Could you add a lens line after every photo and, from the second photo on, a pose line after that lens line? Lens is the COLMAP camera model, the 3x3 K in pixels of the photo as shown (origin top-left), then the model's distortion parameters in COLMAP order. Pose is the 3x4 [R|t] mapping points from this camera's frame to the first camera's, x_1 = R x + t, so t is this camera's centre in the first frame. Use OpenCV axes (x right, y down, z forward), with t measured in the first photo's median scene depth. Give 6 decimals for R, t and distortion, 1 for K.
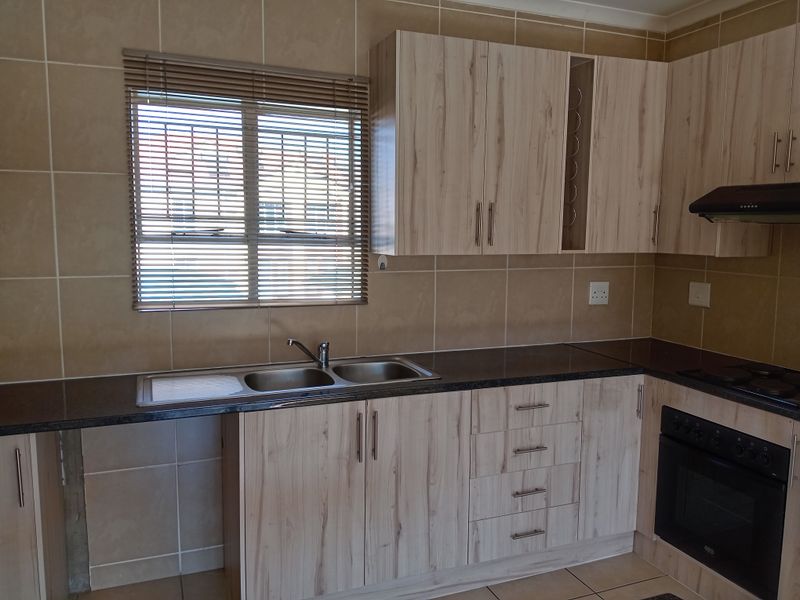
lens RADIAL K [[630.1, 0, 394.8], [0, 630.1, 299.1], [0, 0, 1]] dist [0.059253, -0.108665]
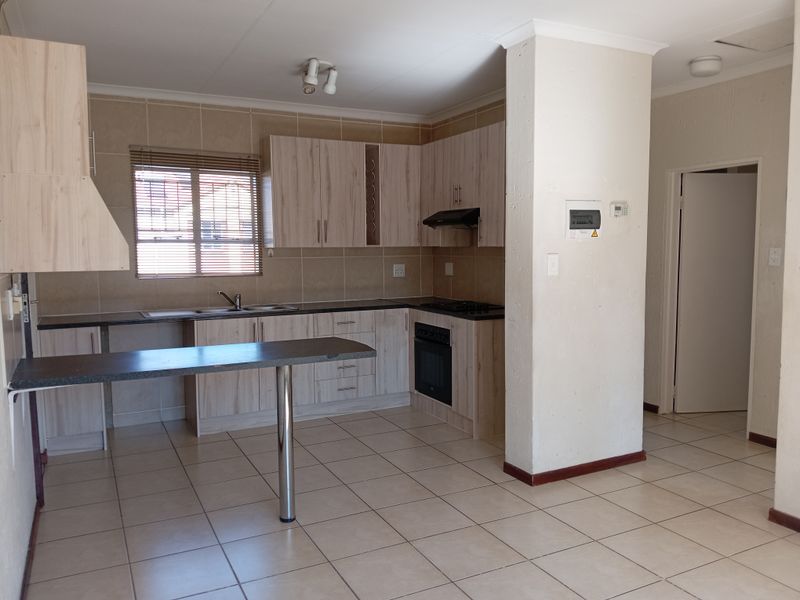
lens RADIAL K [[630.1, 0, 401.8], [0, 630.1, 302.3], [0, 0, 1]] dist [0.059253, -0.108665]
pose [[0.994554, -0.025212, 0.101128, 0.188114], [0.027337, 0.999432, -0.019685, 0.145915], [-0.100574, 0.022342, 0.994679, -0.957054]]
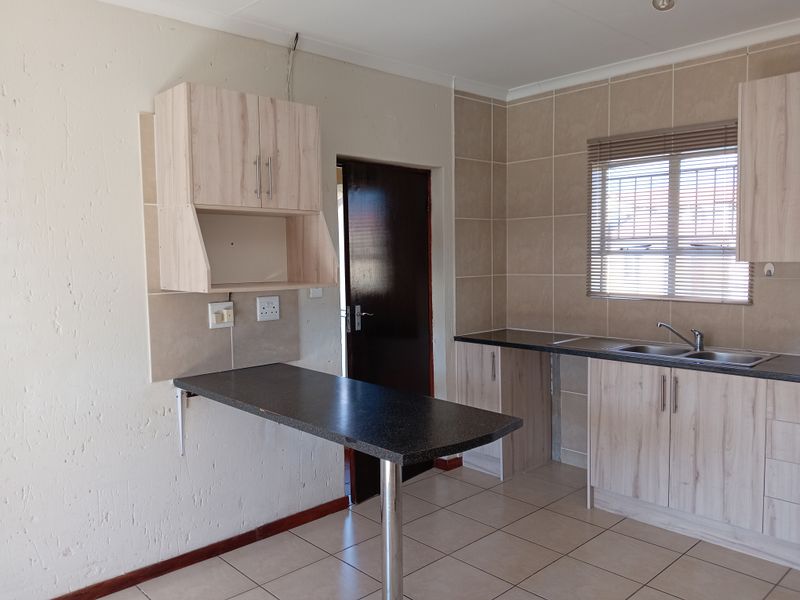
lens RADIAL K [[630.1, 0, 397.1], [0, 630.1, 298.9], [0, 0, 1]] dist [0.059253, -0.108665]
pose [[0.366031, 0.051598, -0.929171, 0.883001], [-0.083601, 0.996248, 0.022390, 0.027495], [0.926840, 0.069484, 0.368971, -0.054034]]
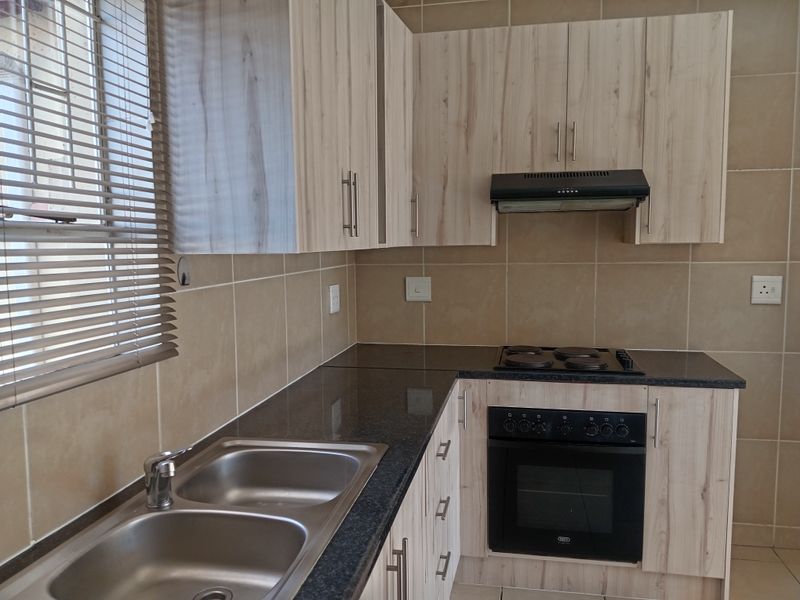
lens RADIAL K [[630.1, 0, 398.4], [0, 630.1, 299.5], [0, 0, 1]] dist [0.059253, -0.108665]
pose [[0.531213, -0.095623, 0.841825, -0.410411], [0.114425, 0.992604, 0.040546, -0.040903], [-0.839476, 0.074787, 0.538226, 0.616216]]
